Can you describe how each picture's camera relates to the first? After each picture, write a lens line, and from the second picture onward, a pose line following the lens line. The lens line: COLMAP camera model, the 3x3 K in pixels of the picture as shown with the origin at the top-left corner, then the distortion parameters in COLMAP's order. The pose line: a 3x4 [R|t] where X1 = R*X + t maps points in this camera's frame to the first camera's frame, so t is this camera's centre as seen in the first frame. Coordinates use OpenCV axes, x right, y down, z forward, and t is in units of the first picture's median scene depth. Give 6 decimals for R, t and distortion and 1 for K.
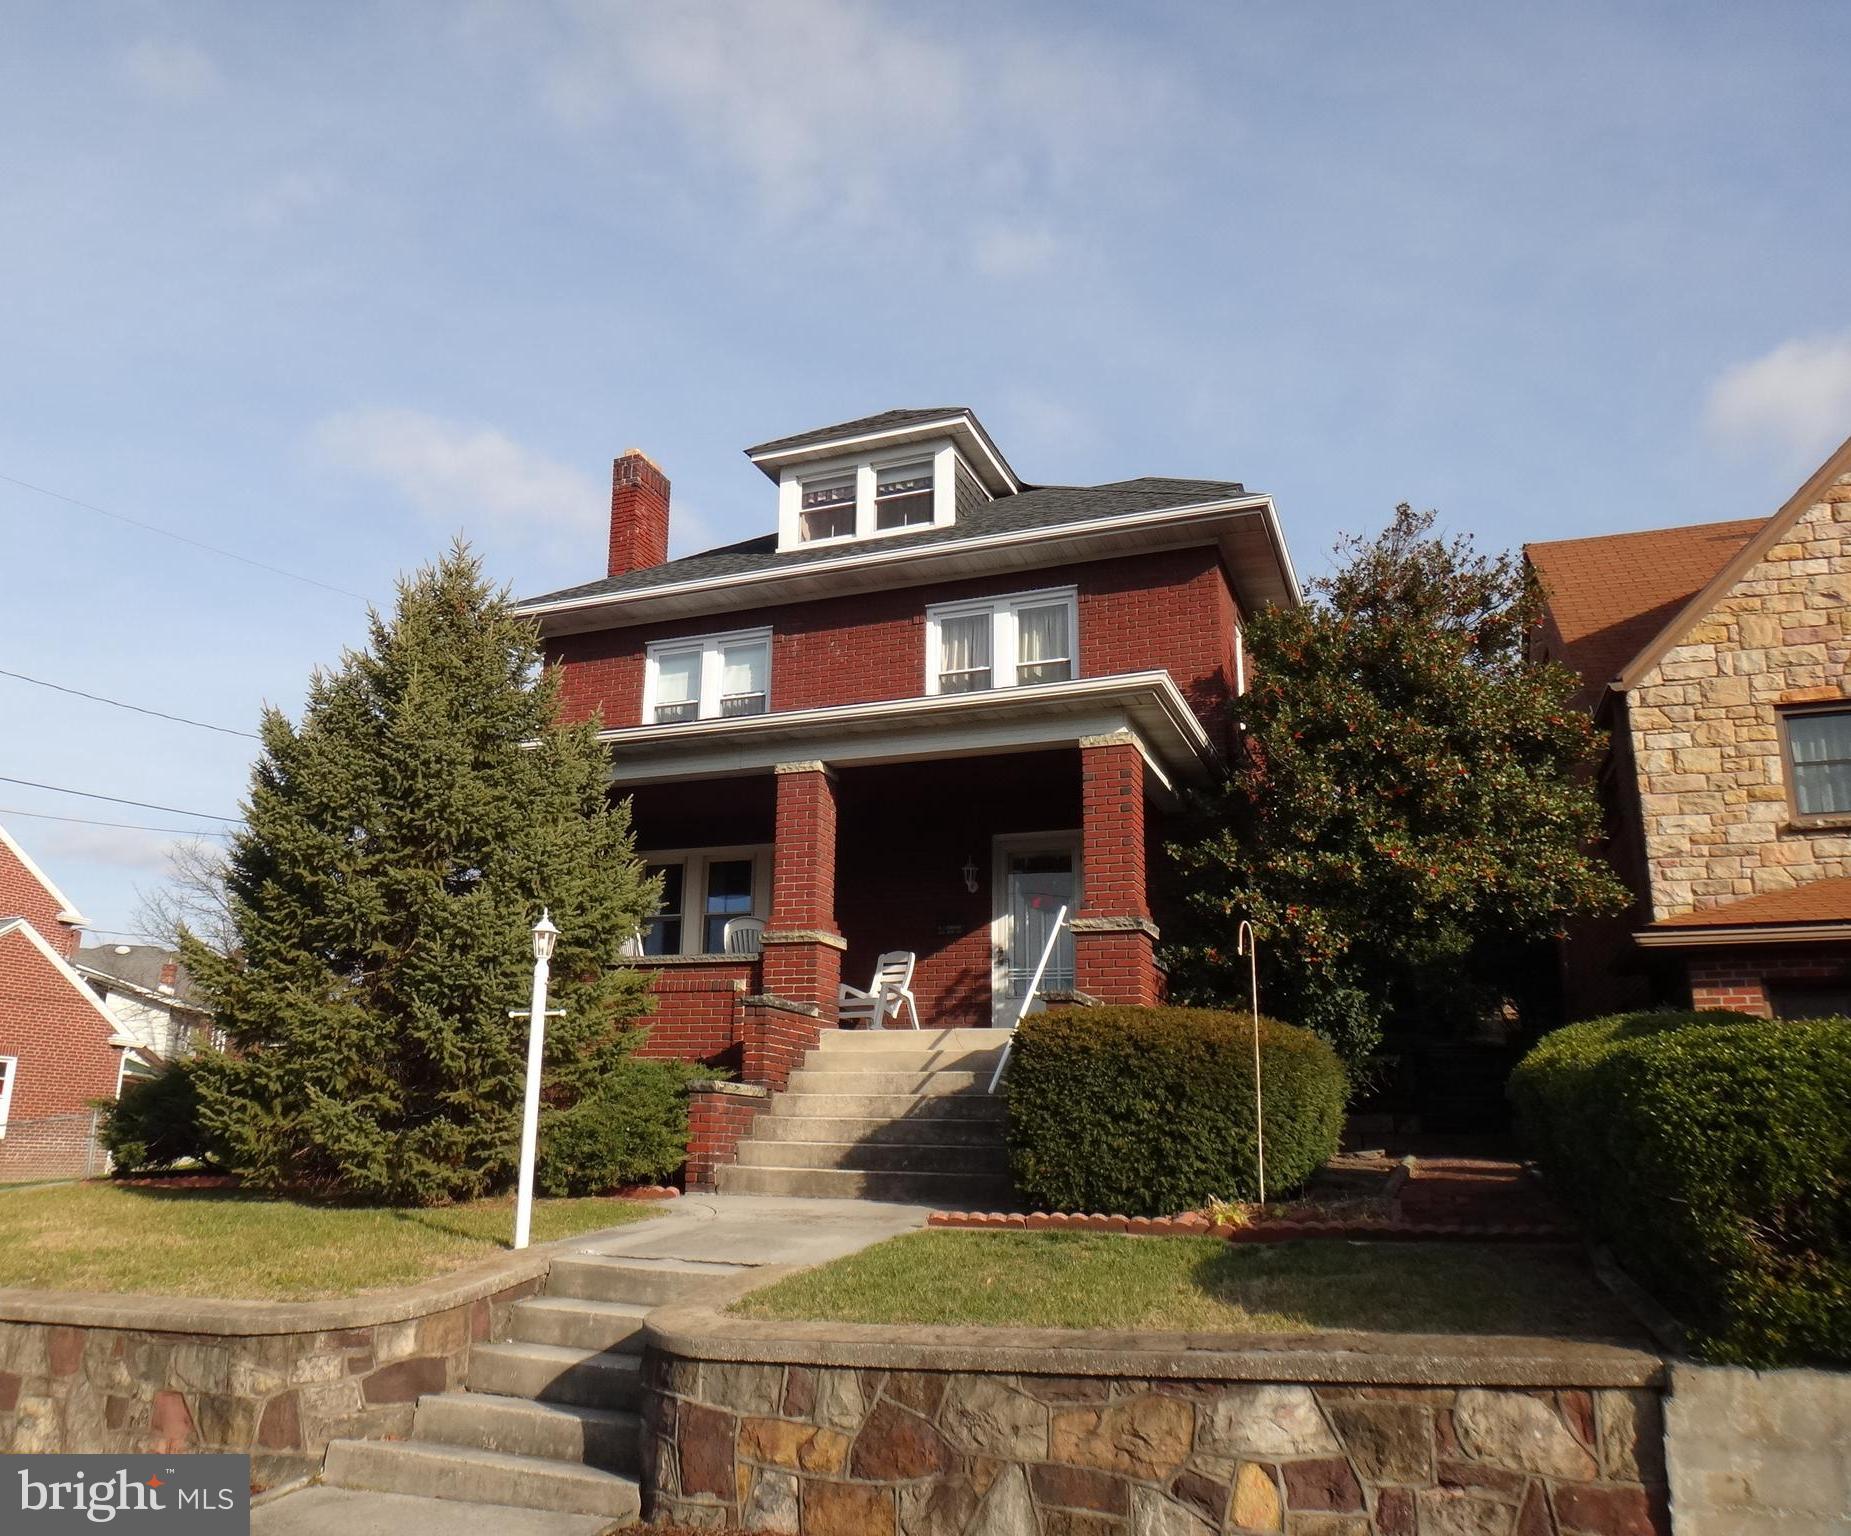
lens RADIAL K [[1243.9, 0, 929.6], [0, 1243.9, 756.9], [0, 0, 1]] dist [-0.031605, -0.000201]
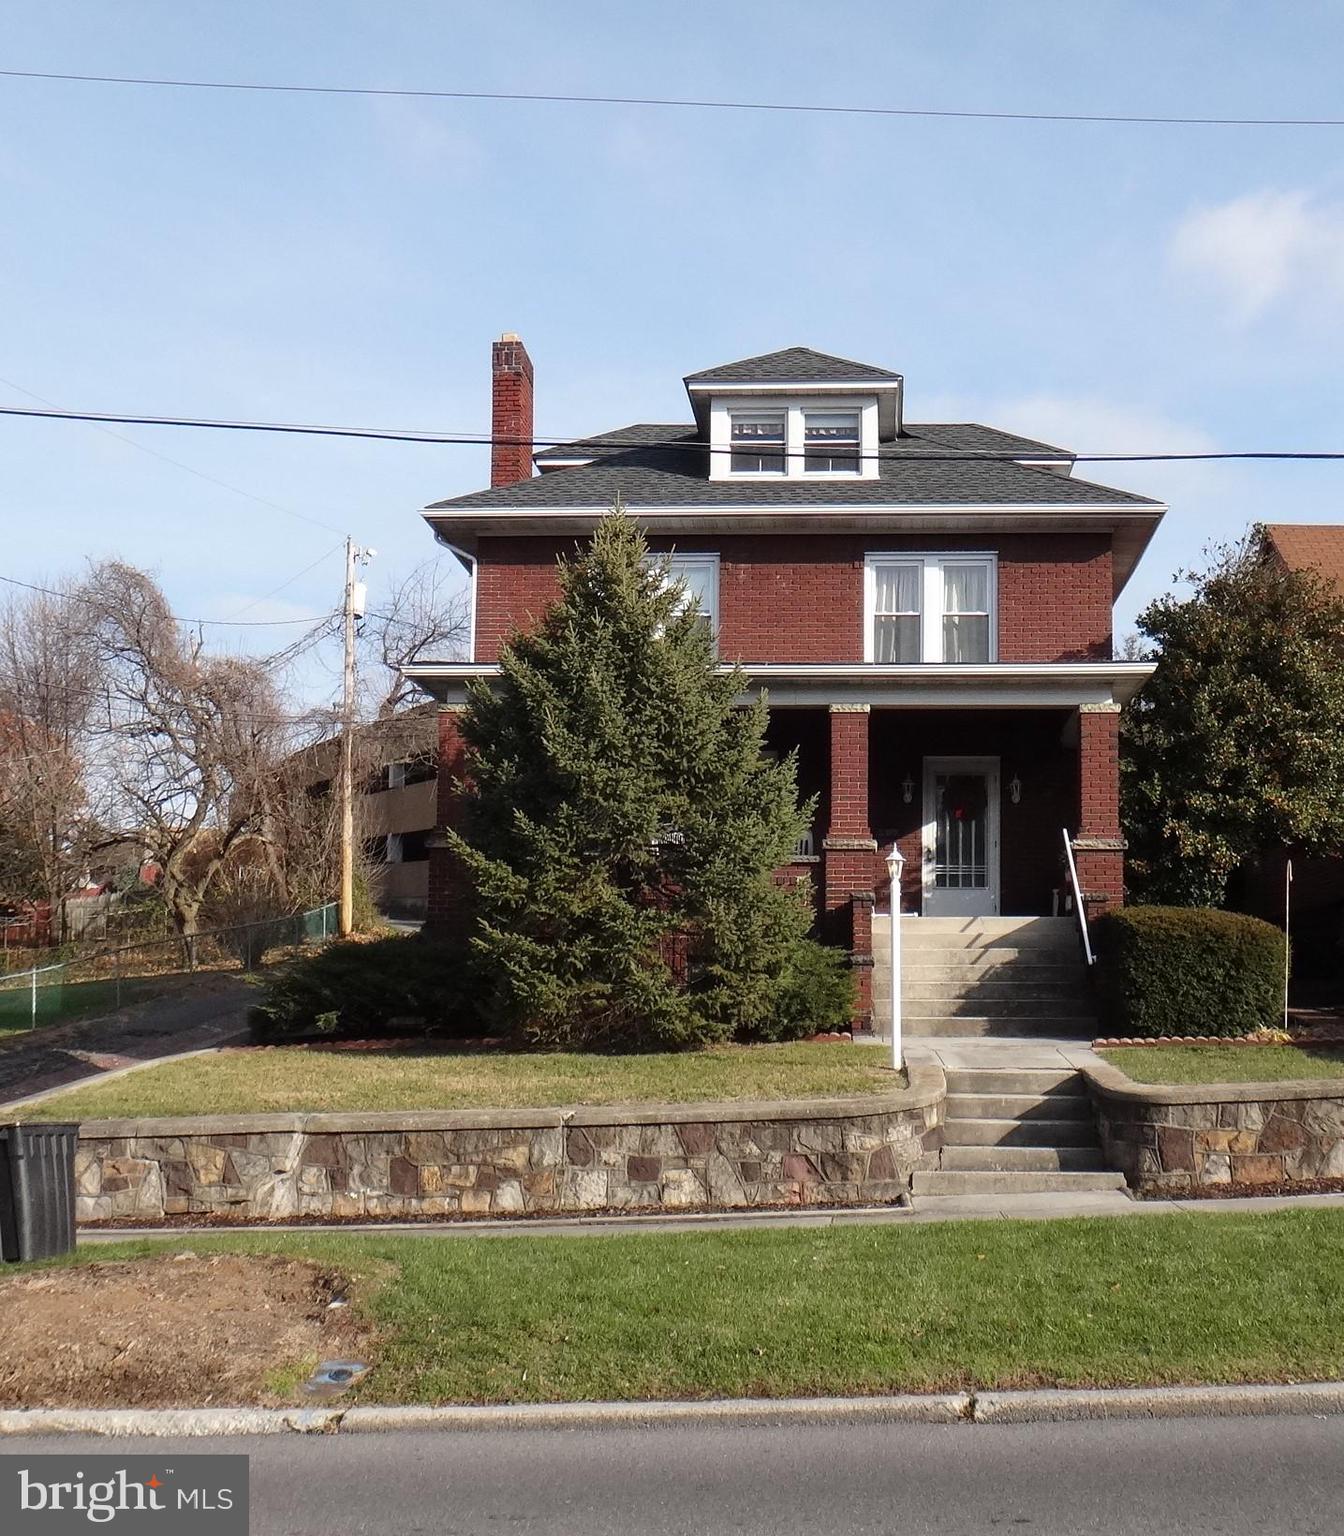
lens RADIAL K [[1608.3, 0, 671.4], [0, 1608.3, 771.6], [0, 0, 1]] dist [-0.034737, 0.000000]
pose [[0.942426, 0.033847, 0.332698, -1.158685], [-0.083642, 0.987101, 0.136509, -0.191428], [-0.323786, -0.156477, 0.933101, -0.642512]]
